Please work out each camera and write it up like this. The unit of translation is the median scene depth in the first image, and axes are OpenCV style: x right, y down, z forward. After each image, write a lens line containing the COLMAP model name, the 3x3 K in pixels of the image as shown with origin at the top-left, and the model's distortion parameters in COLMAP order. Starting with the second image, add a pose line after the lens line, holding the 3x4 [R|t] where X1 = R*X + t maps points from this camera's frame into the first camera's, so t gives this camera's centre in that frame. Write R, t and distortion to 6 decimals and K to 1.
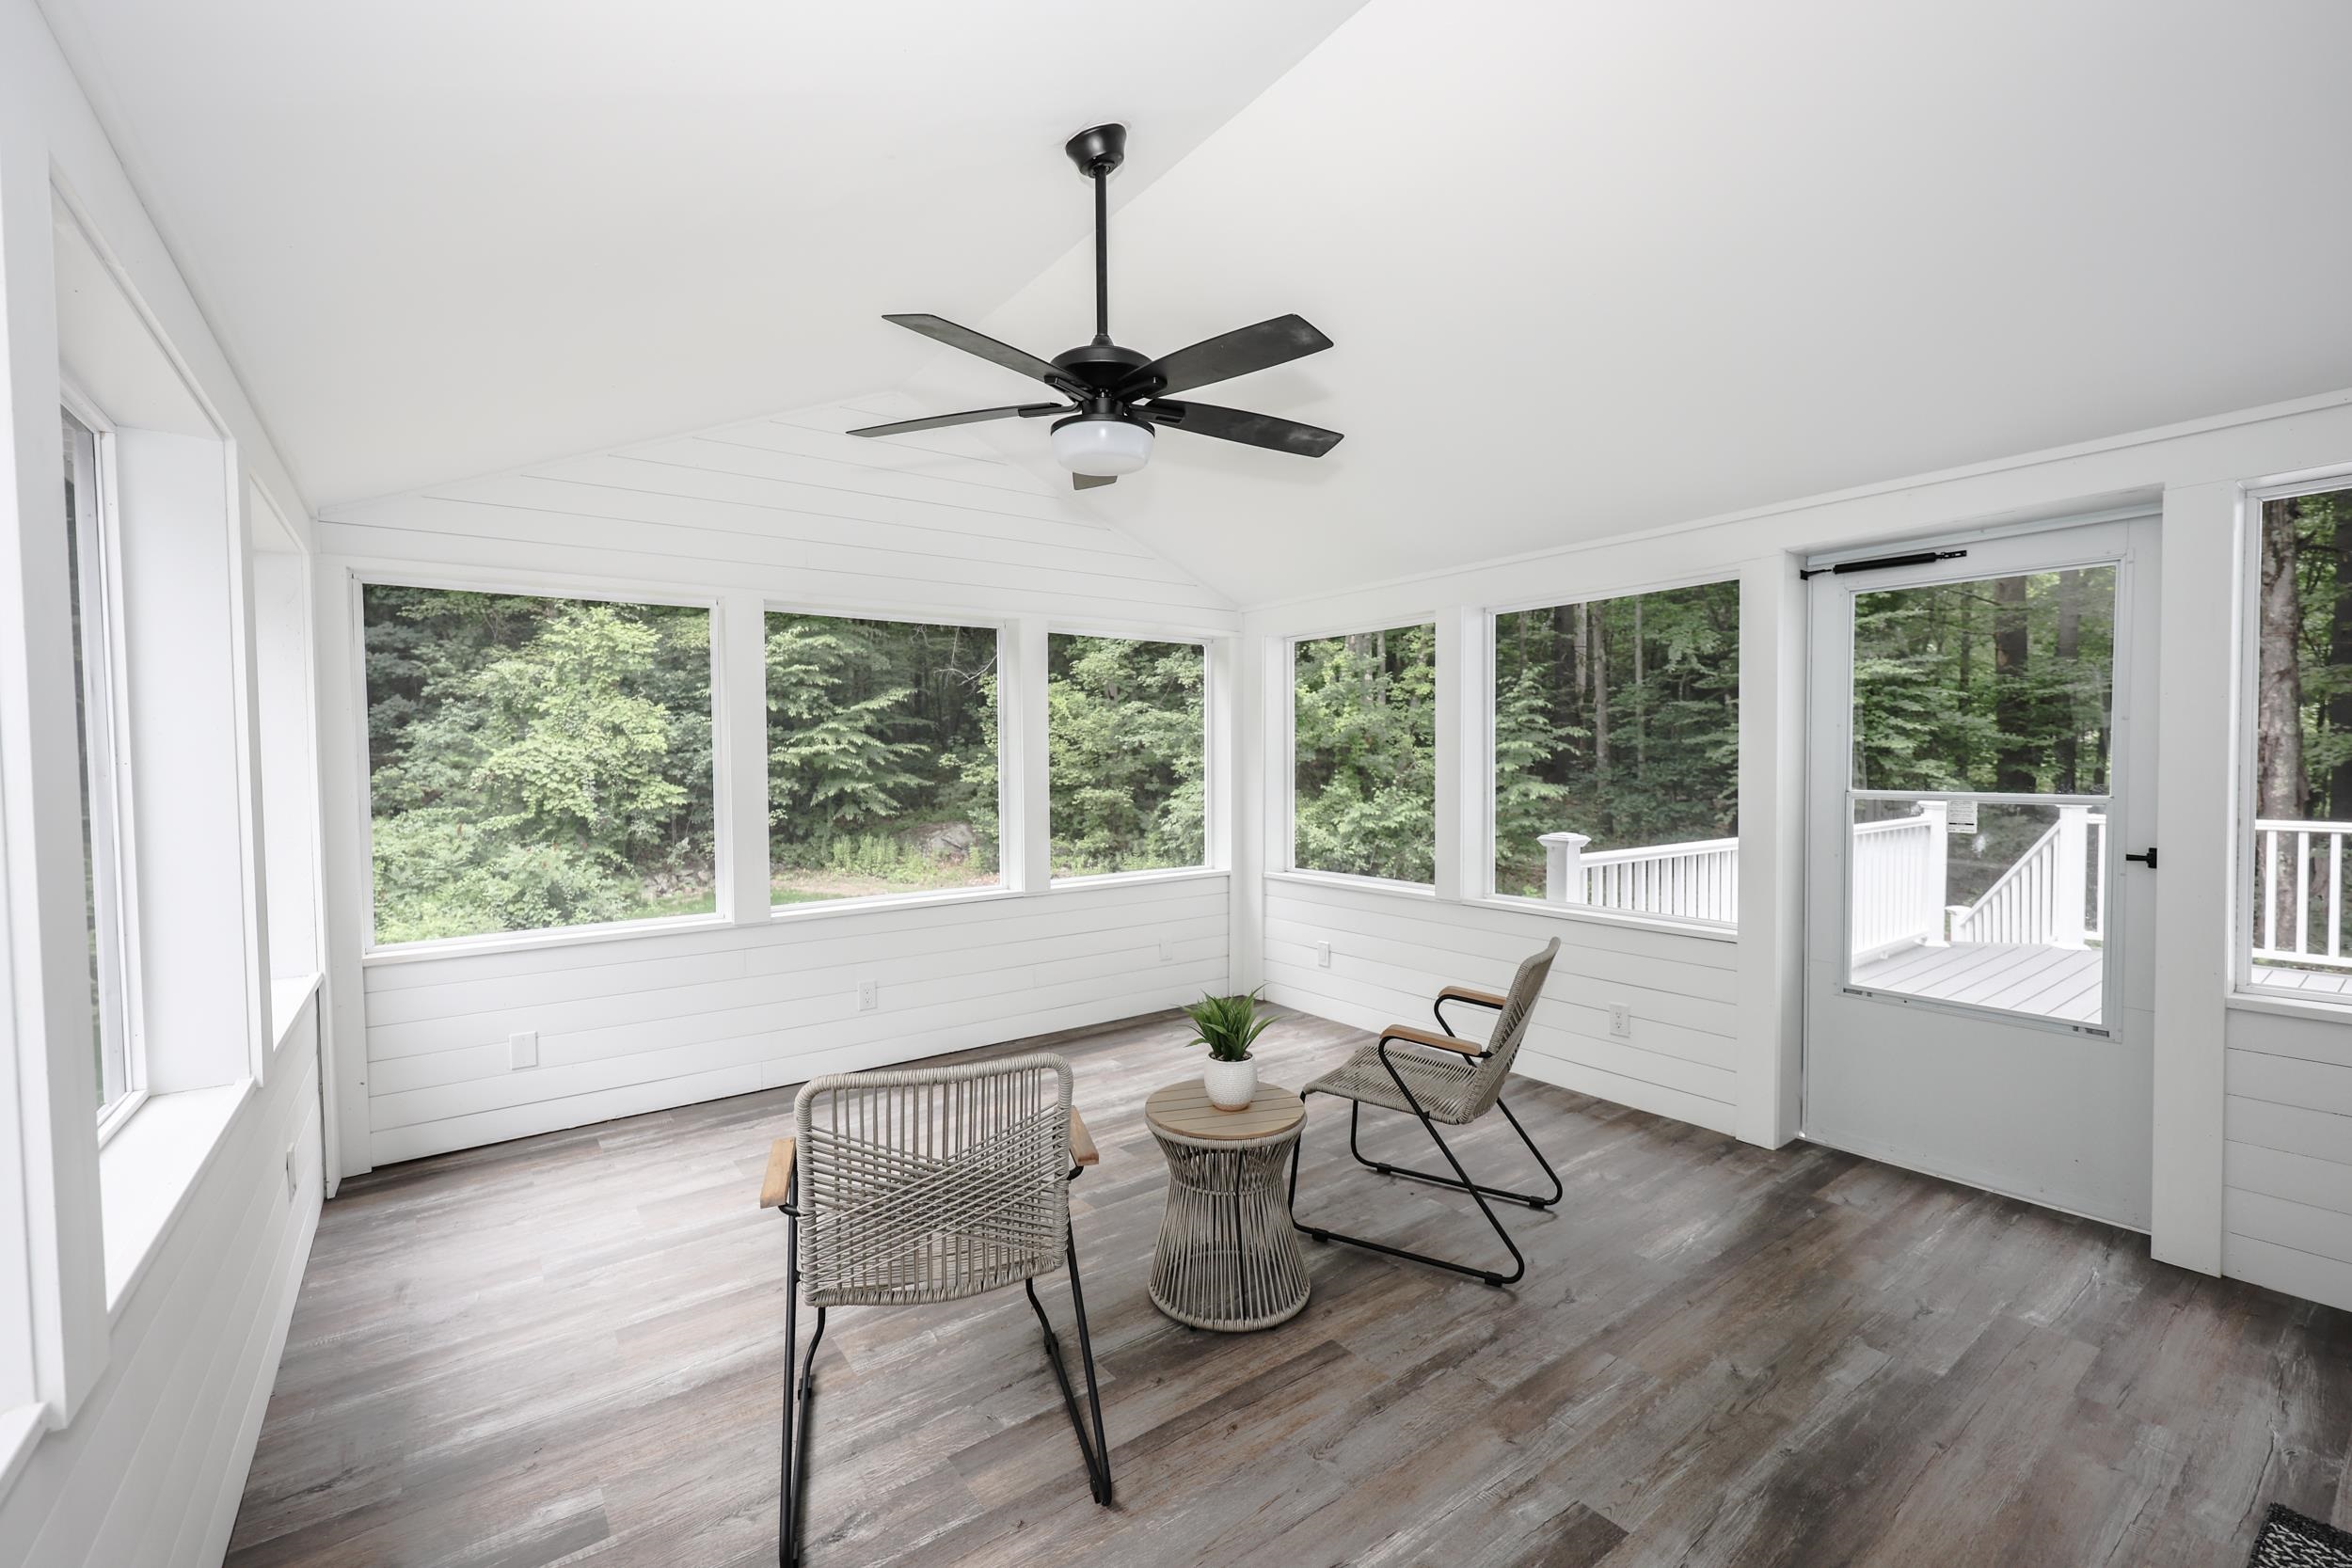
lens RADIAL K [[983.3, 0, 1163.8], [0, 983.3, 784.5], [0, 0, 1]] dist [0.001341, 0.000254]
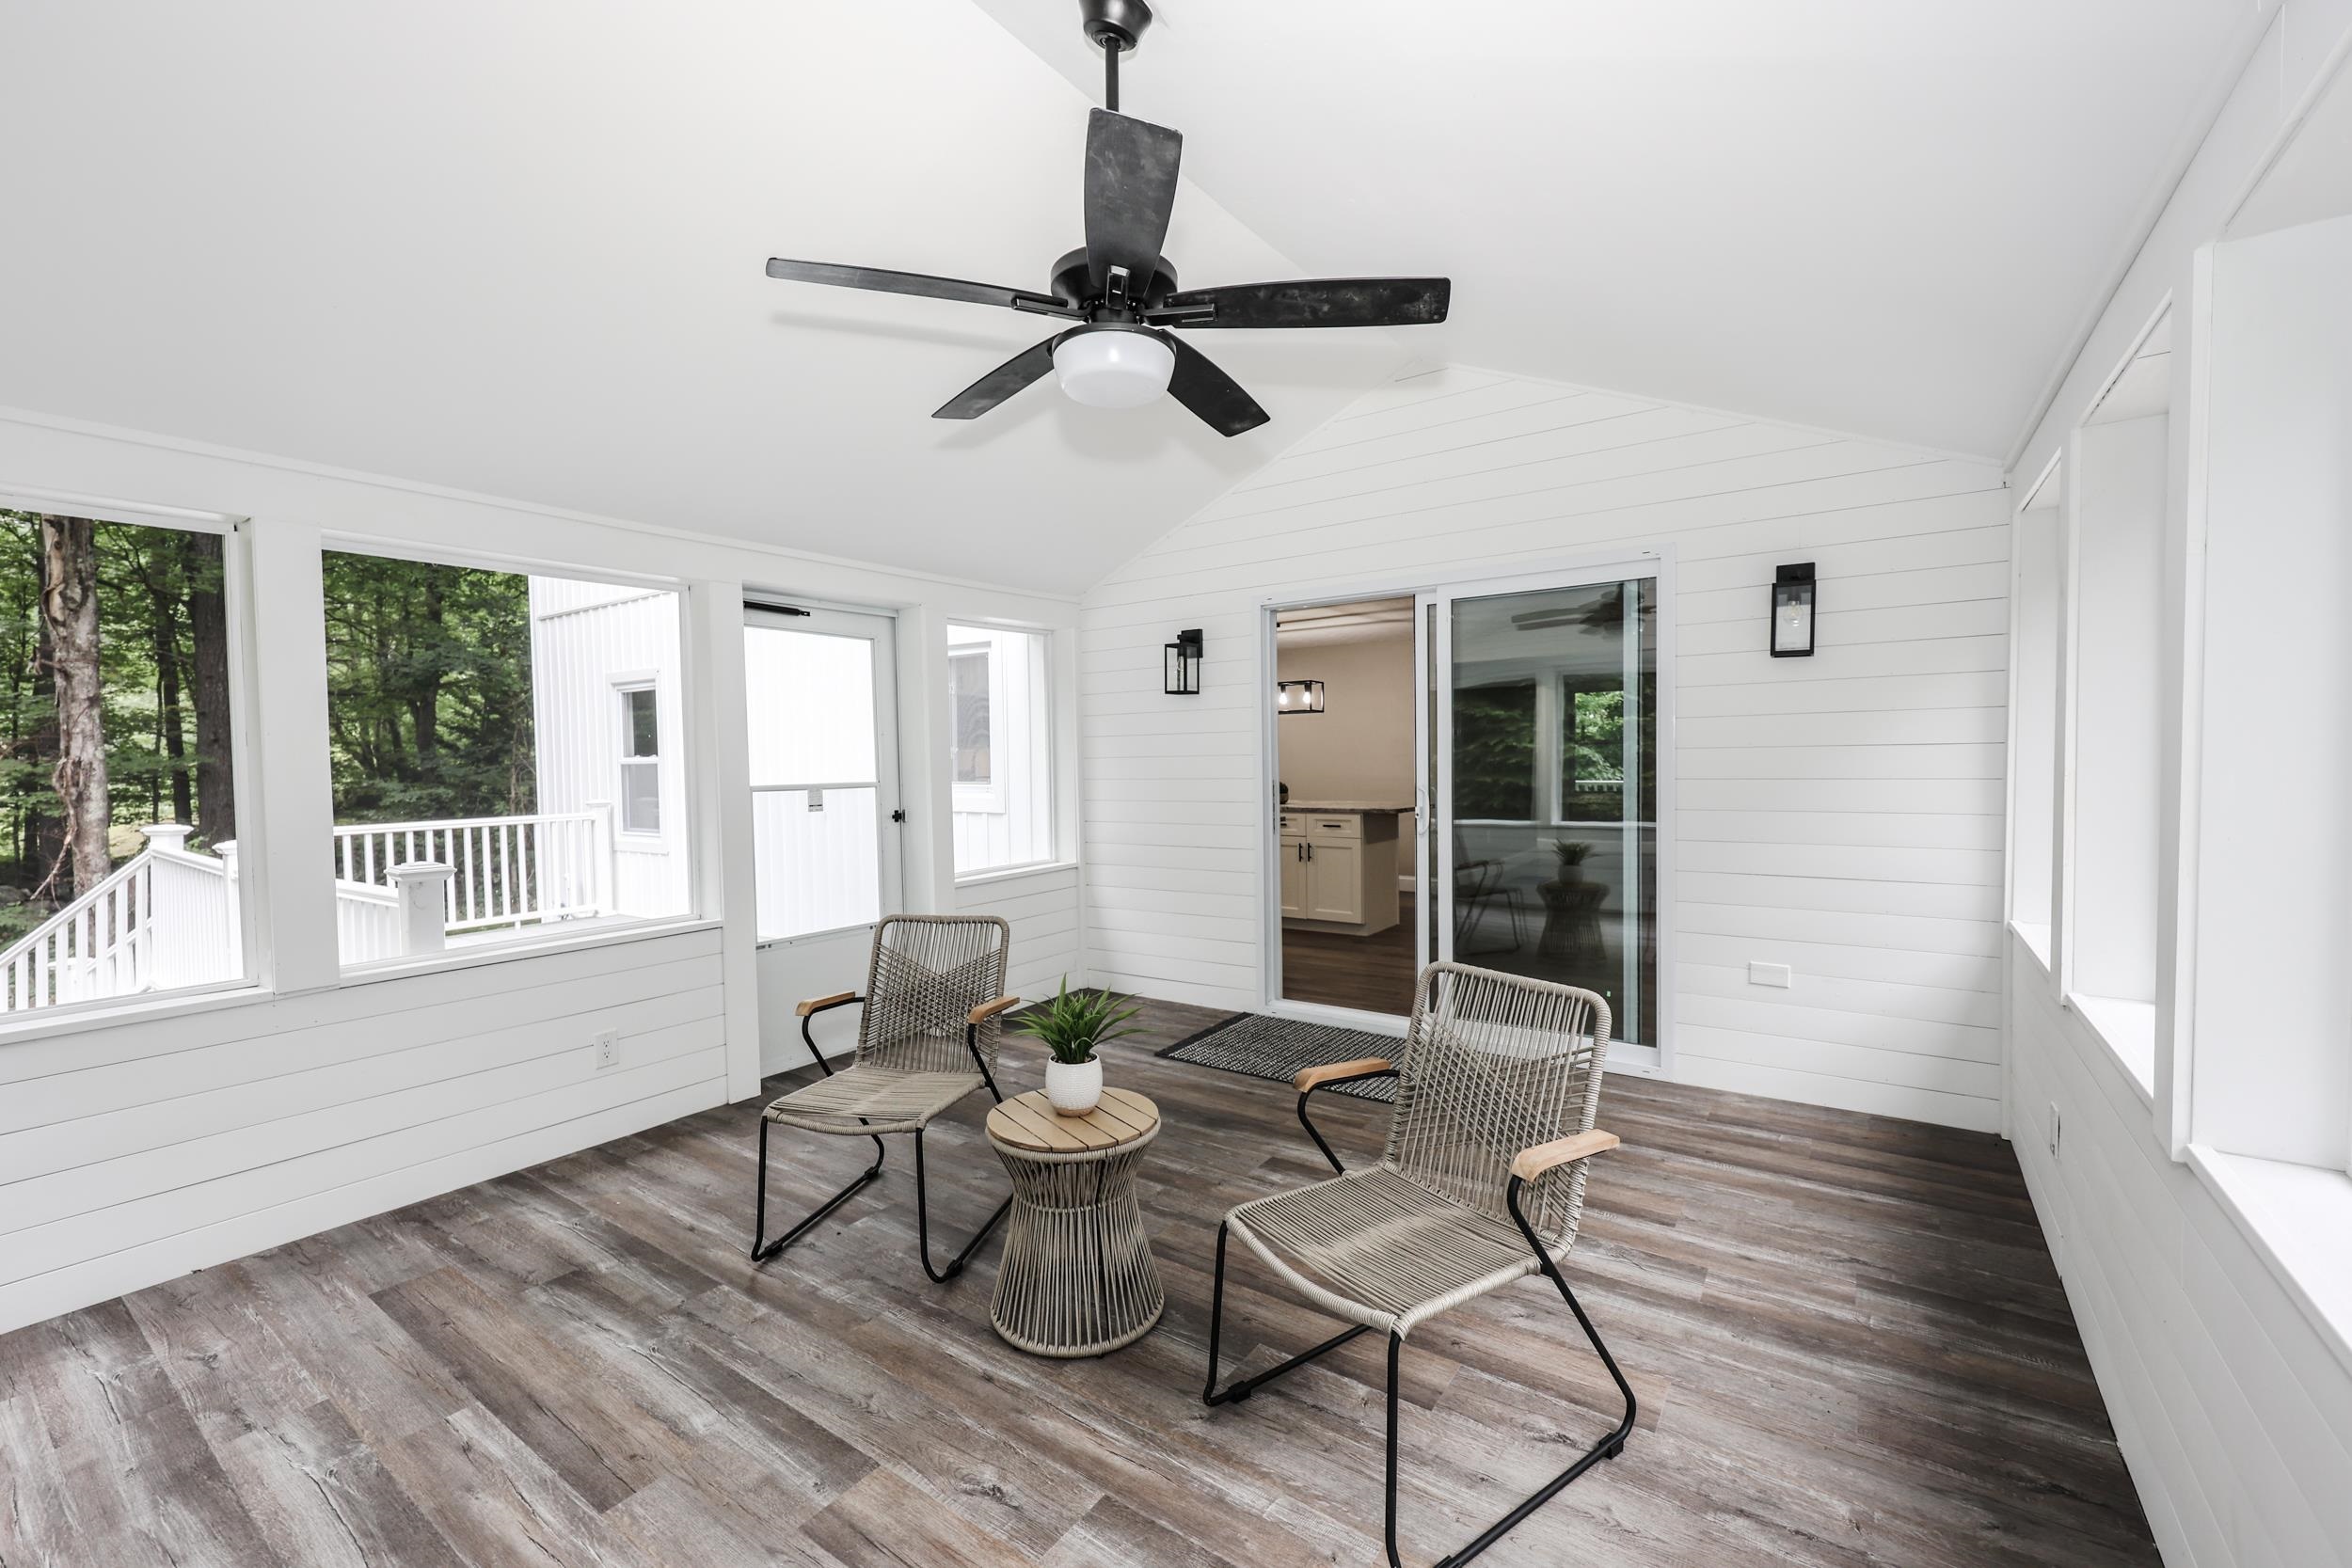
lens RADIAL K [[983.3, 0, 1163.8], [0, 983.3, 784.5], [0, 0, 1]] dist [0.001341, 0.000254]
pose [[-0.311423, -0.015407, 0.950146, -0.124854], [0.049570, 0.998244, 0.032434, -0.001797], [-0.948978, 0.057199, -0.310113, 0.175700]]
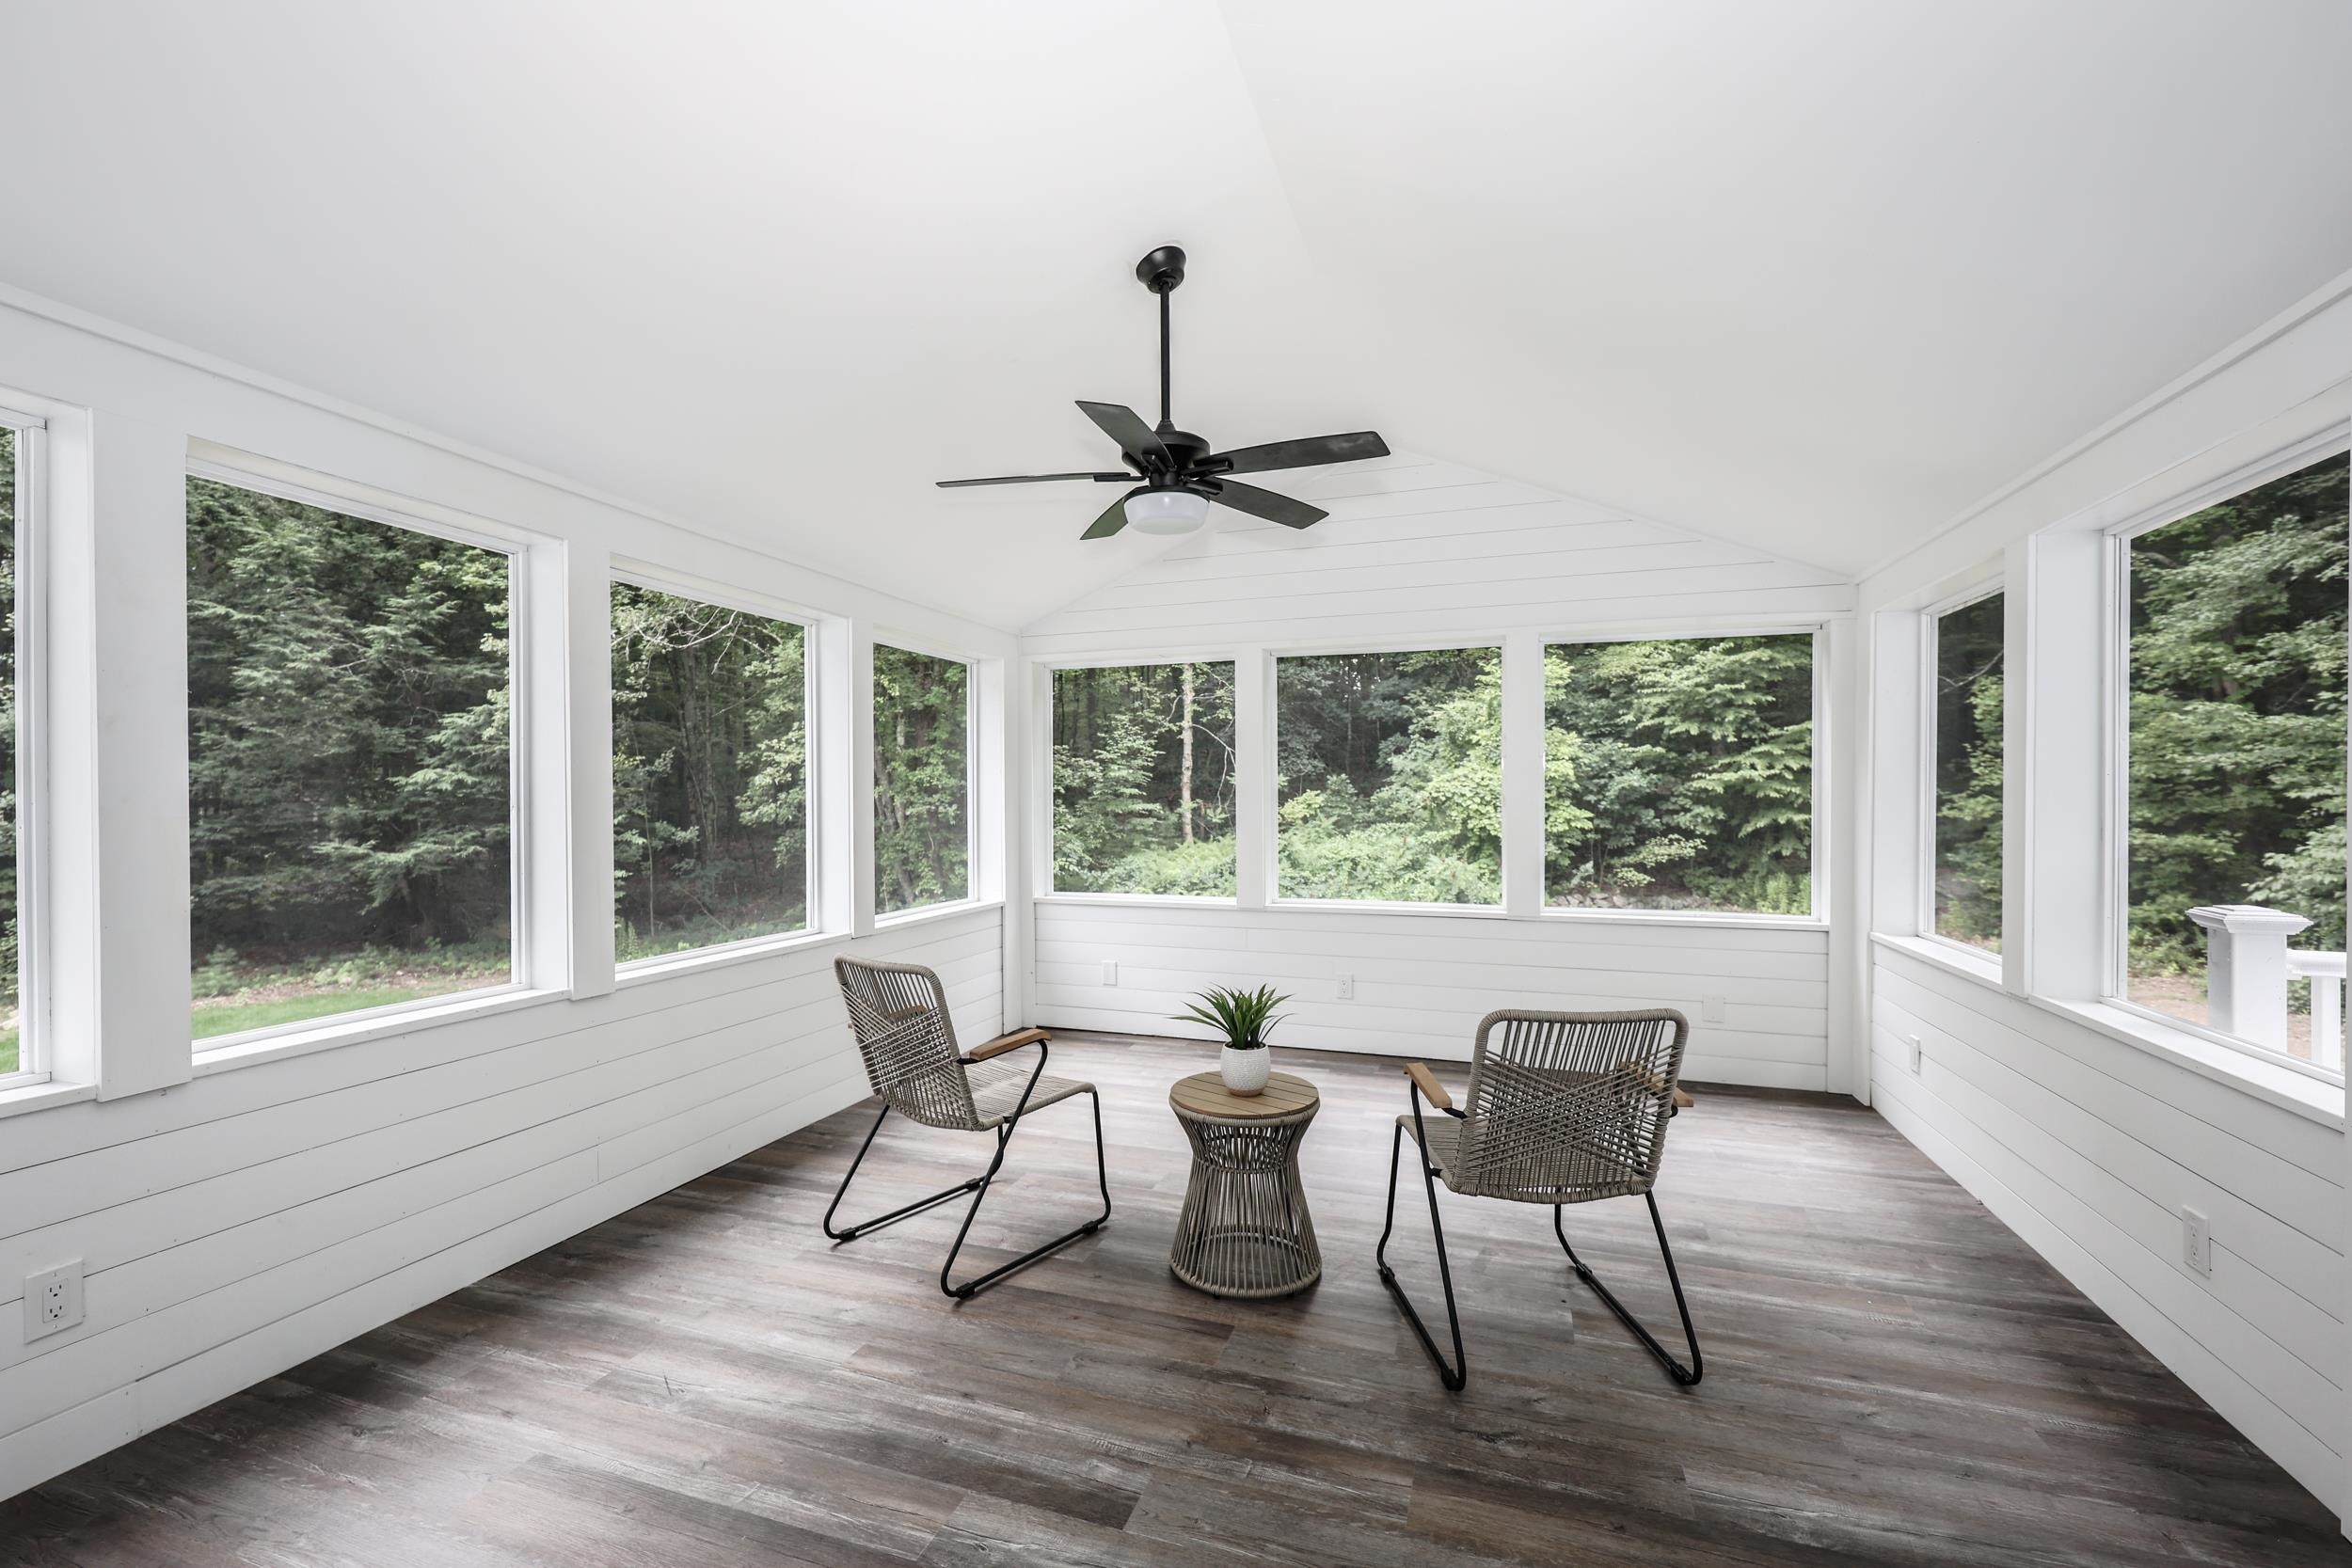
lens RADIAL K [[1002.9, 0, 1168.5], [0, 1002.9, 792.4], [0, 0, 1]] dist [-0.004530, -0.000202]
pose [[0.569906, 0.011788, -0.821626, 0.134437], [-0.029240, 0.999555, -0.005941, 0.001306], [0.821190, 0.027411, 0.569997, 0.044025]]
